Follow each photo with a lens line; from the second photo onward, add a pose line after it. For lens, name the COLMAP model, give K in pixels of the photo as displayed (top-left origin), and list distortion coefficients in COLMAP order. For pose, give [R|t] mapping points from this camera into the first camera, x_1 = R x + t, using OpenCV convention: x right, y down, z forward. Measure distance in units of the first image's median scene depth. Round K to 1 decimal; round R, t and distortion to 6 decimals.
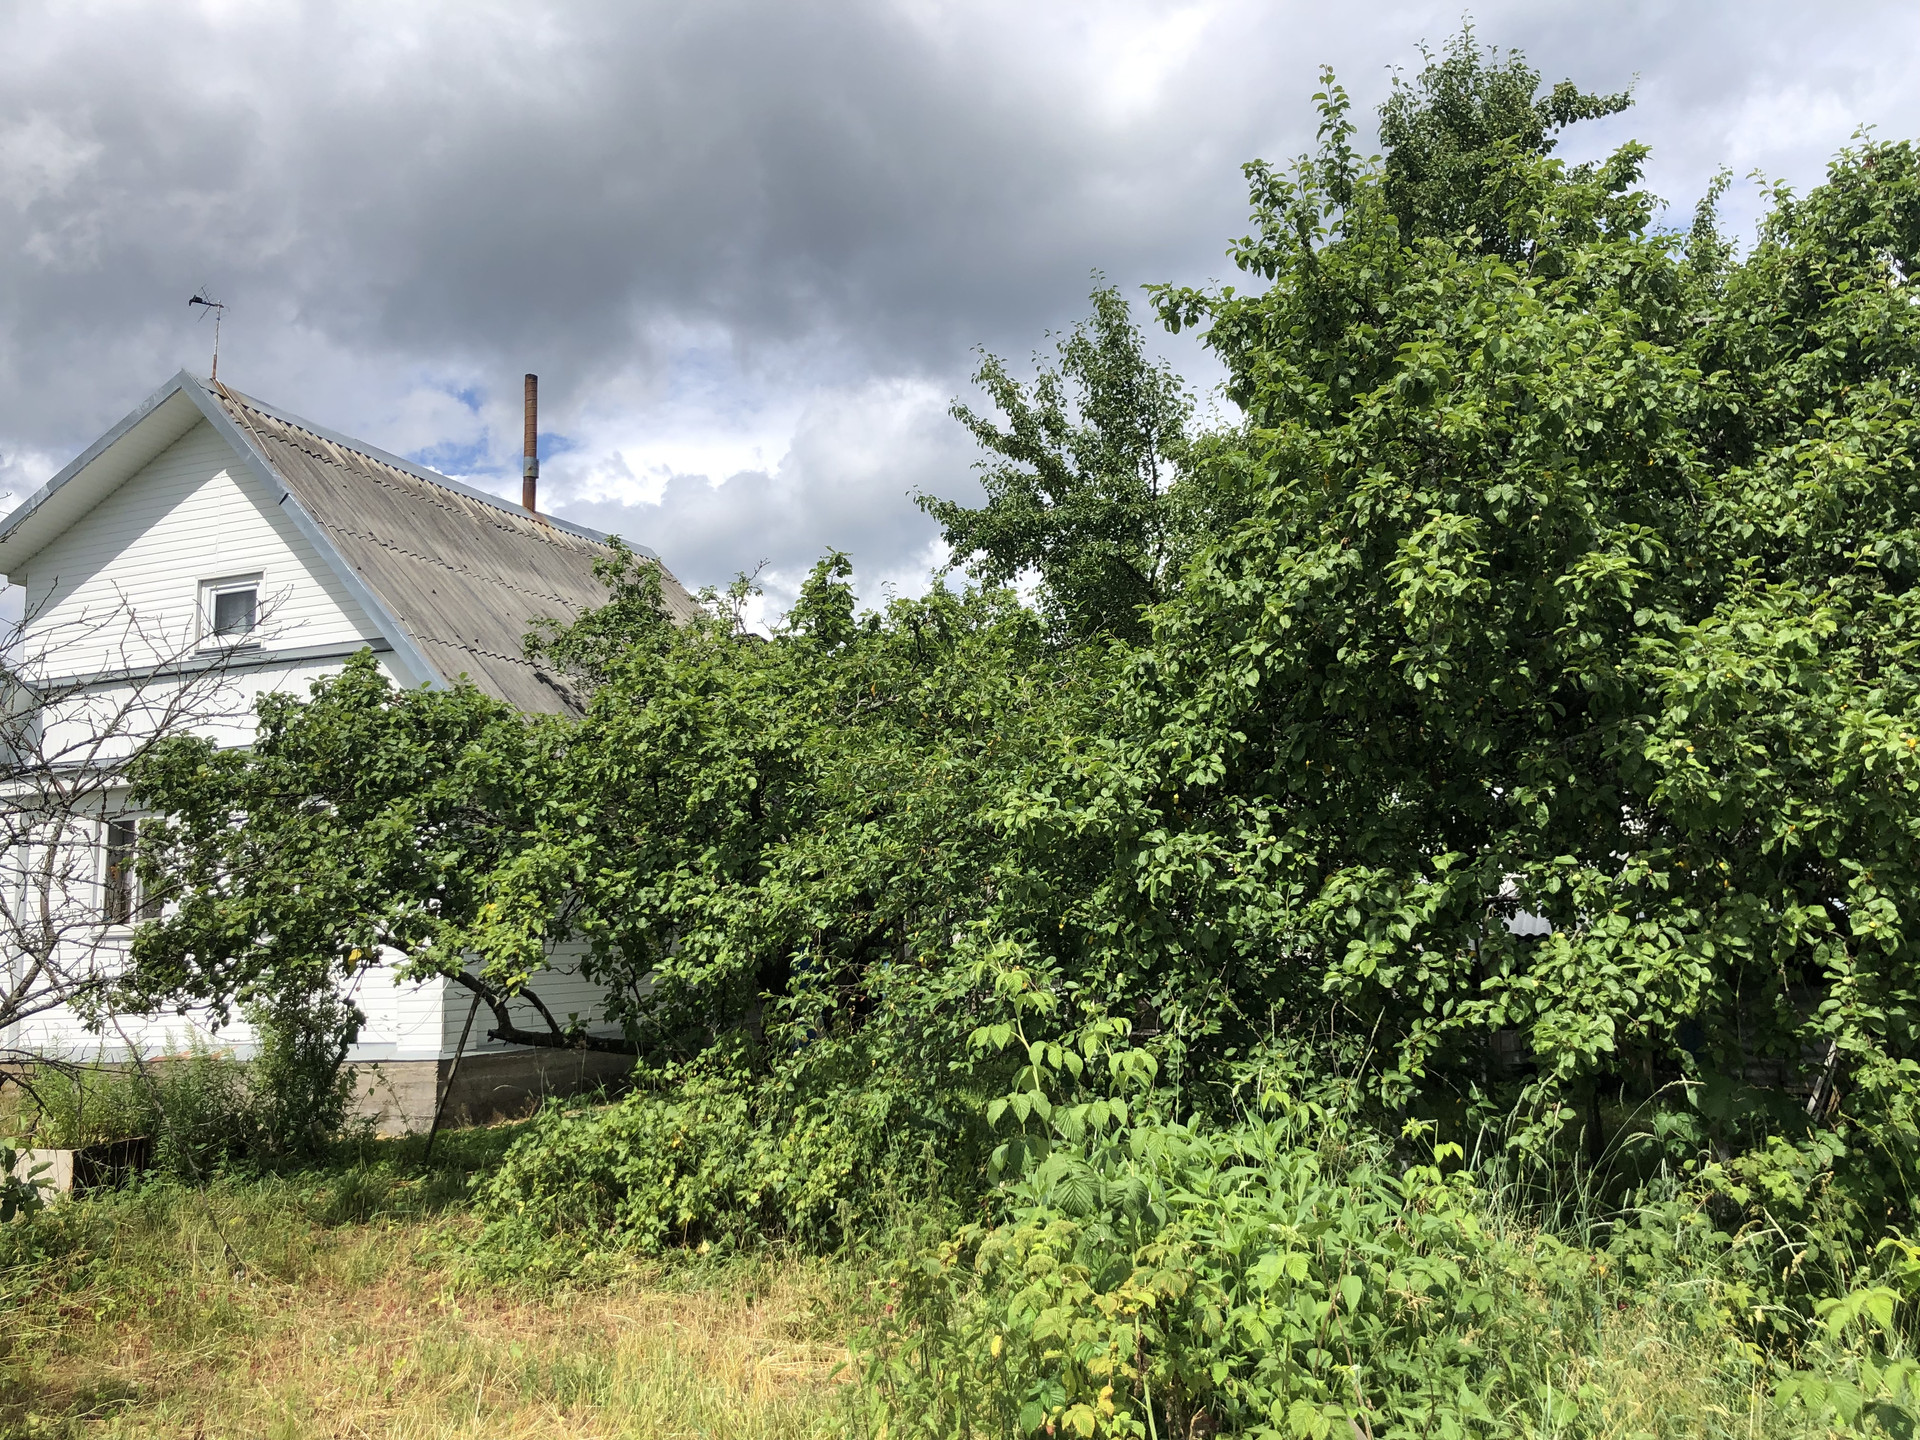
lens RADIAL K [[1532.1, 0, 913.4], [0, 1532.1, 728.3], [0, 0, 1]] dist [0.081307, -0.008063]
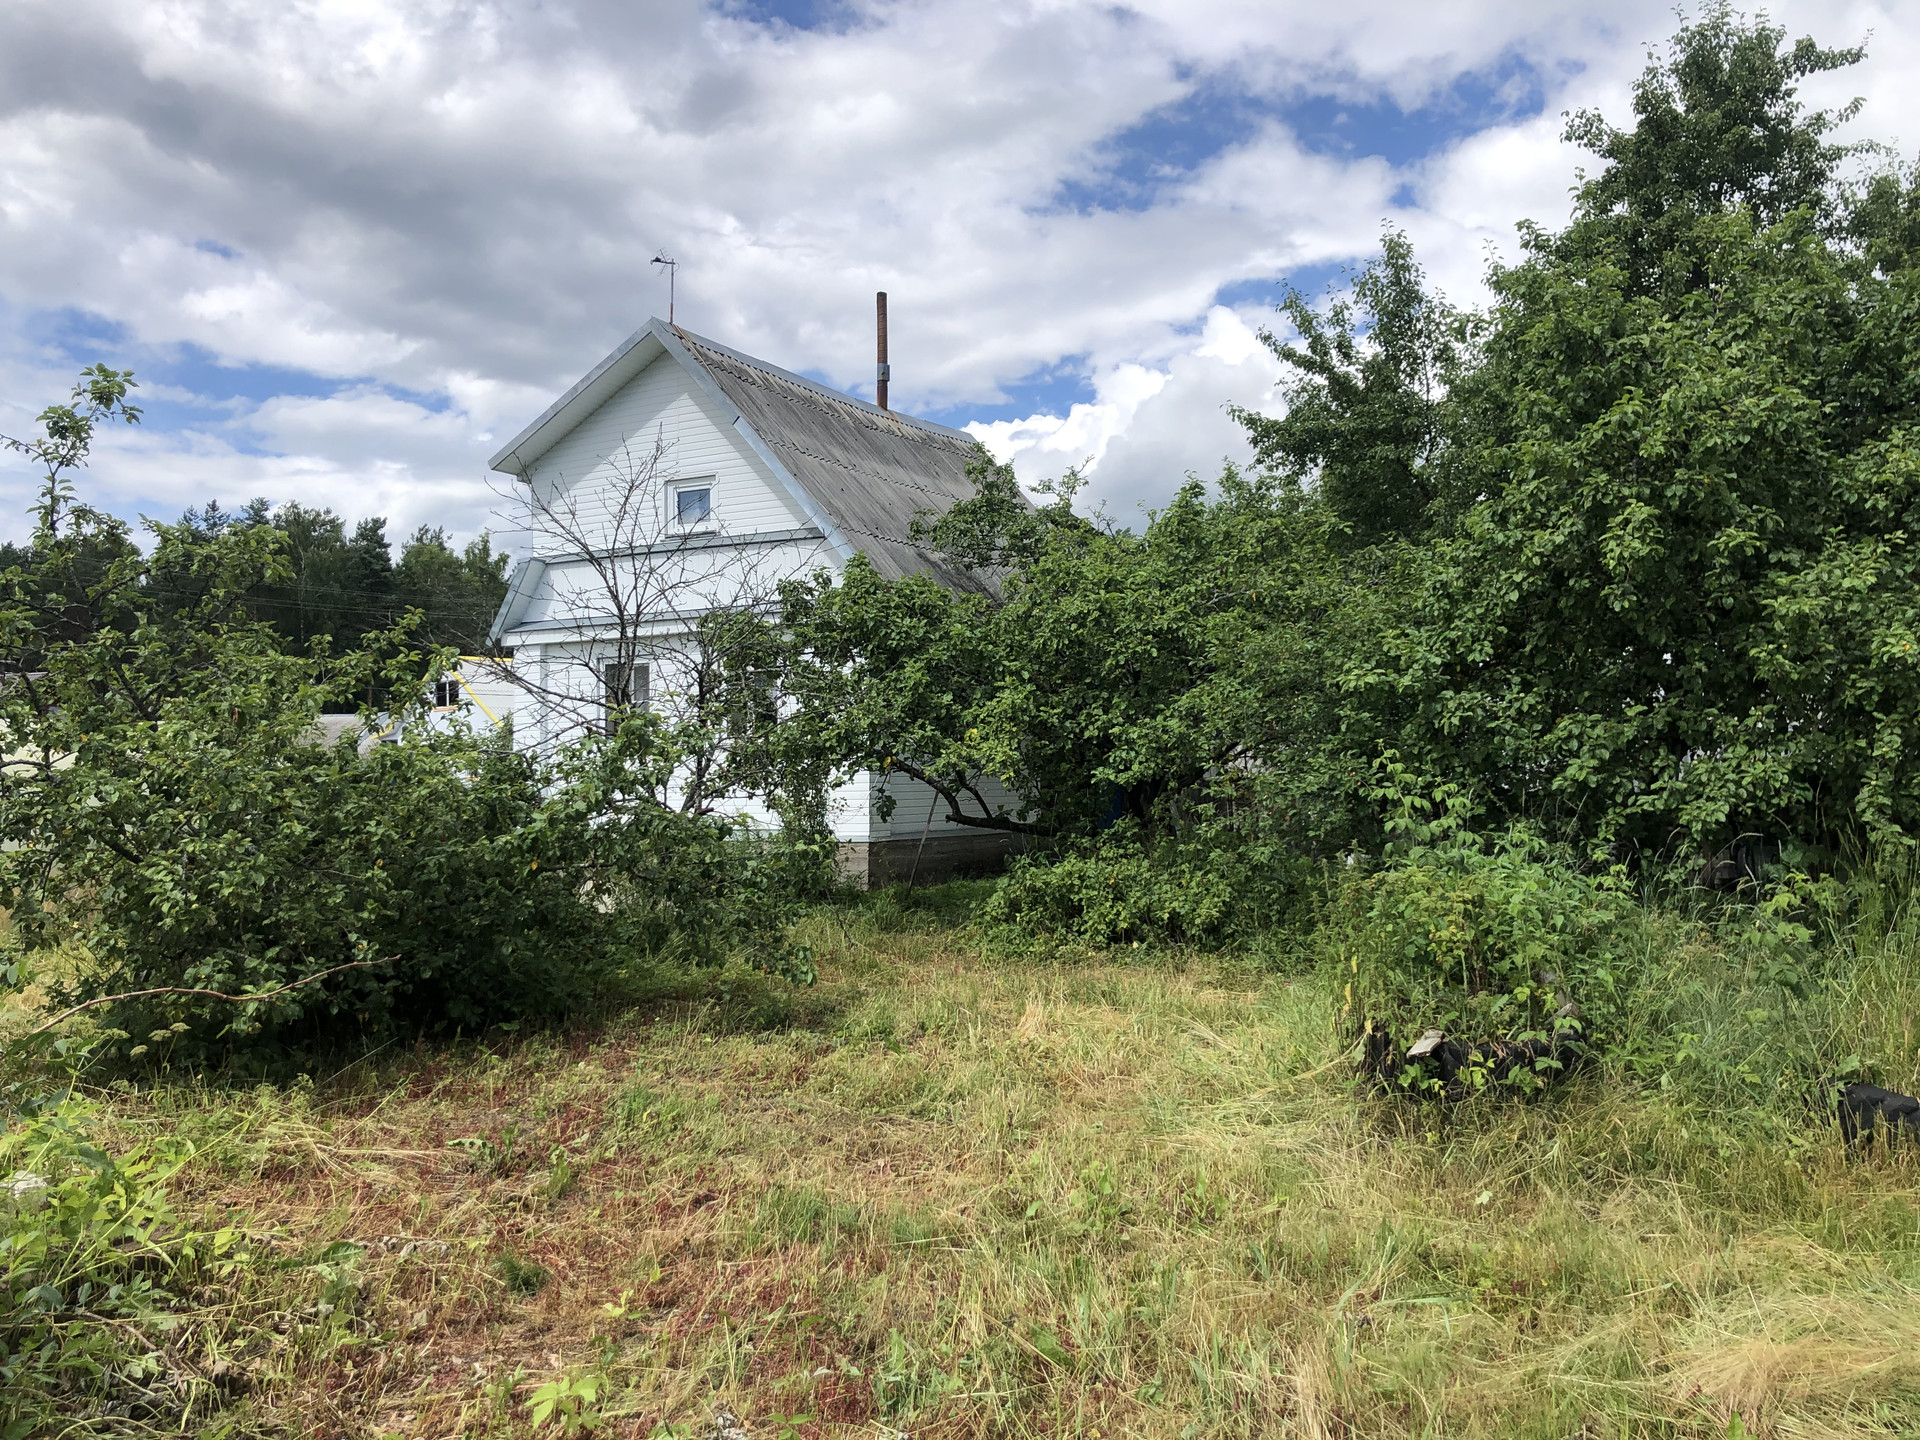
lens RADIAL K [[1537.9, 0, 910.2], [0, 1537.9, 706.2], [0, 0, 1]] dist [0.061165, -0.071815]
pose [[0.989388, 0.014361, -0.144586, -0.143493], [-0.001097, 0.995814, 0.091399, -0.055876], [0.145293, -0.090271, 0.985262, -0.596283]]
